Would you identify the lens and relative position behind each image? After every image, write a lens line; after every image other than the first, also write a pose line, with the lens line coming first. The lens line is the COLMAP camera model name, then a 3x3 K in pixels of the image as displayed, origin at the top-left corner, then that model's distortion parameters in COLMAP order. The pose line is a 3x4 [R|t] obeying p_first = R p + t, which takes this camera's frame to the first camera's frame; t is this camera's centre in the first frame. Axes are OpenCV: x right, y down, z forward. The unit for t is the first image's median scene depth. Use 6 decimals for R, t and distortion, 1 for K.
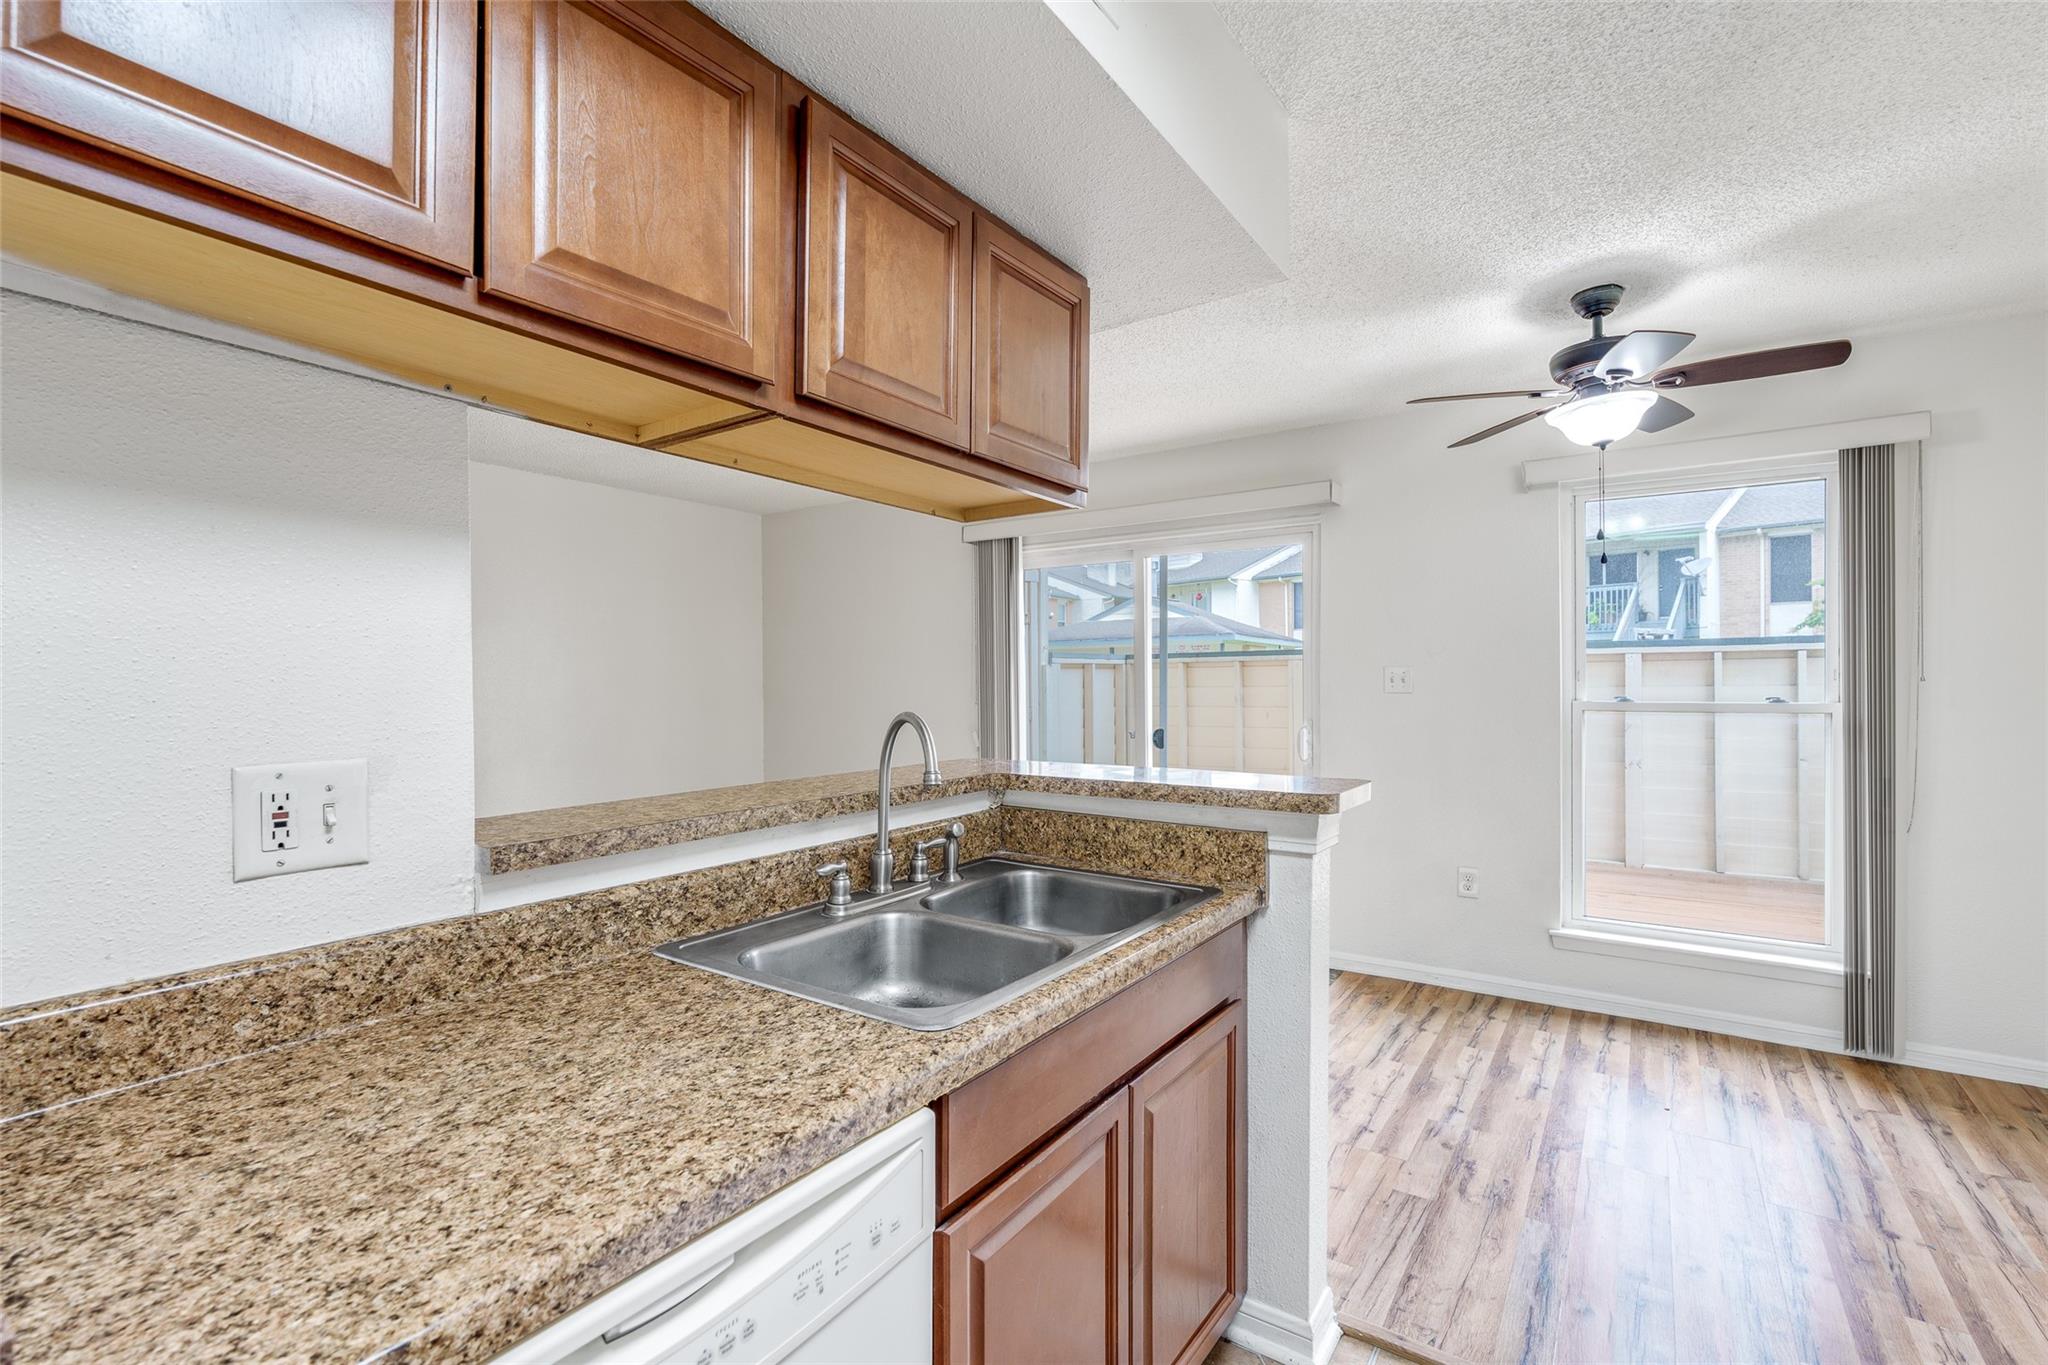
lens RADIAL K [[929.6, 0, 1023.8], [0, 929.6, 671.4], [0, 0, 1]] dist [-0.002109, -0.000029]
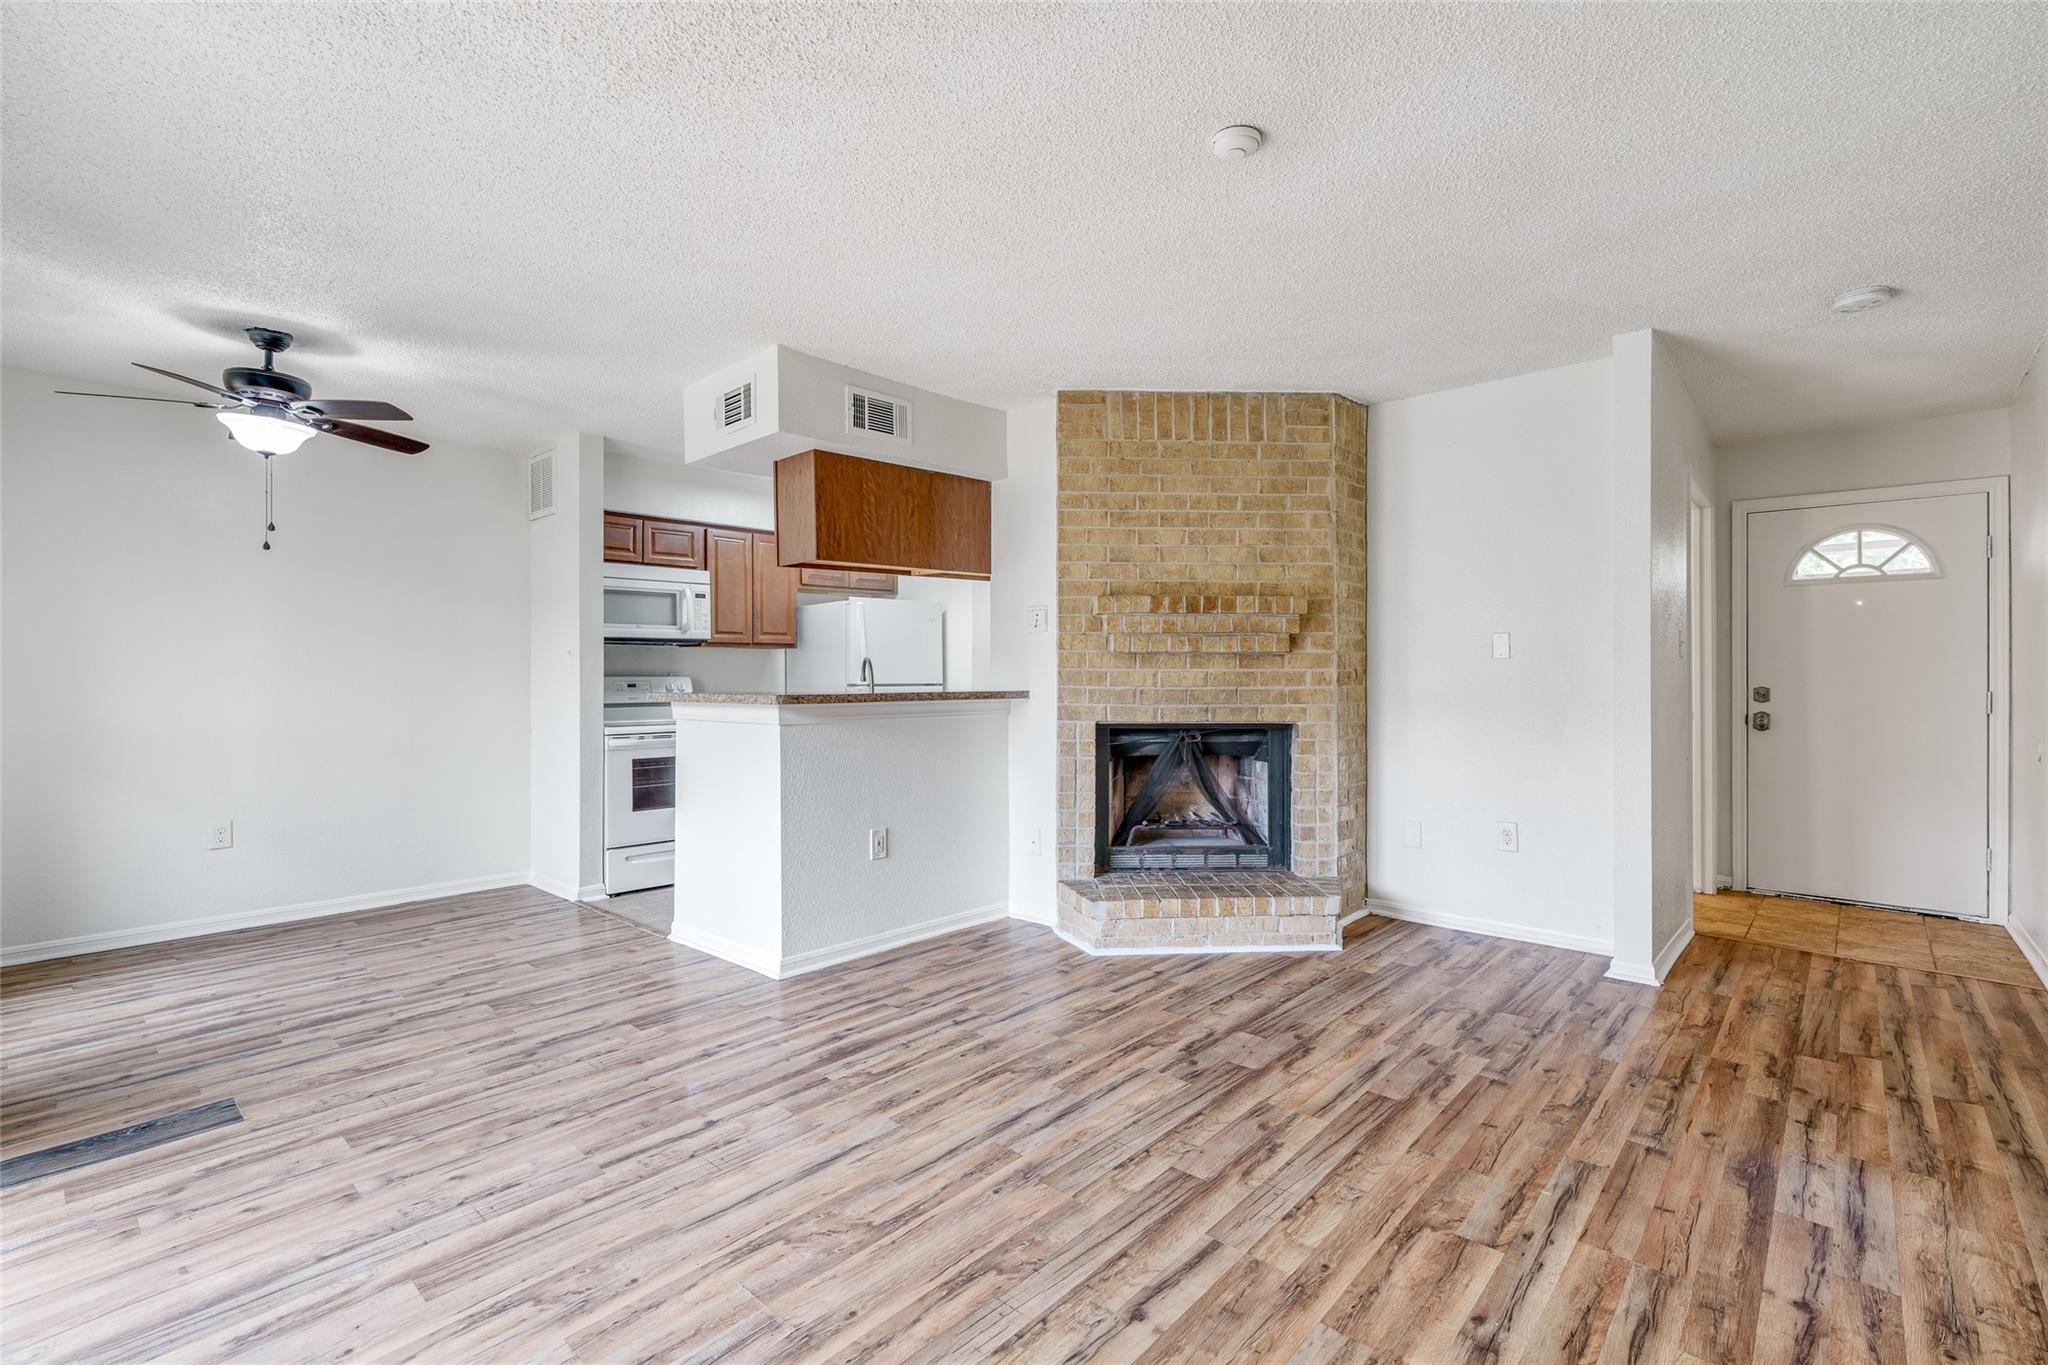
lens RADIAL K [[929.6, 0, 1023.8], [0, 929.6, 671.4], [0, 0, 1]] dist [-0.002109, -0.000029]
pose [[-0.984848, 0.002062, 0.173406, -0.583534], [0.001779, 0.999997, -0.001790, 0.046841], [-0.173410, -0.001455, -0.984849, 2.027801]]
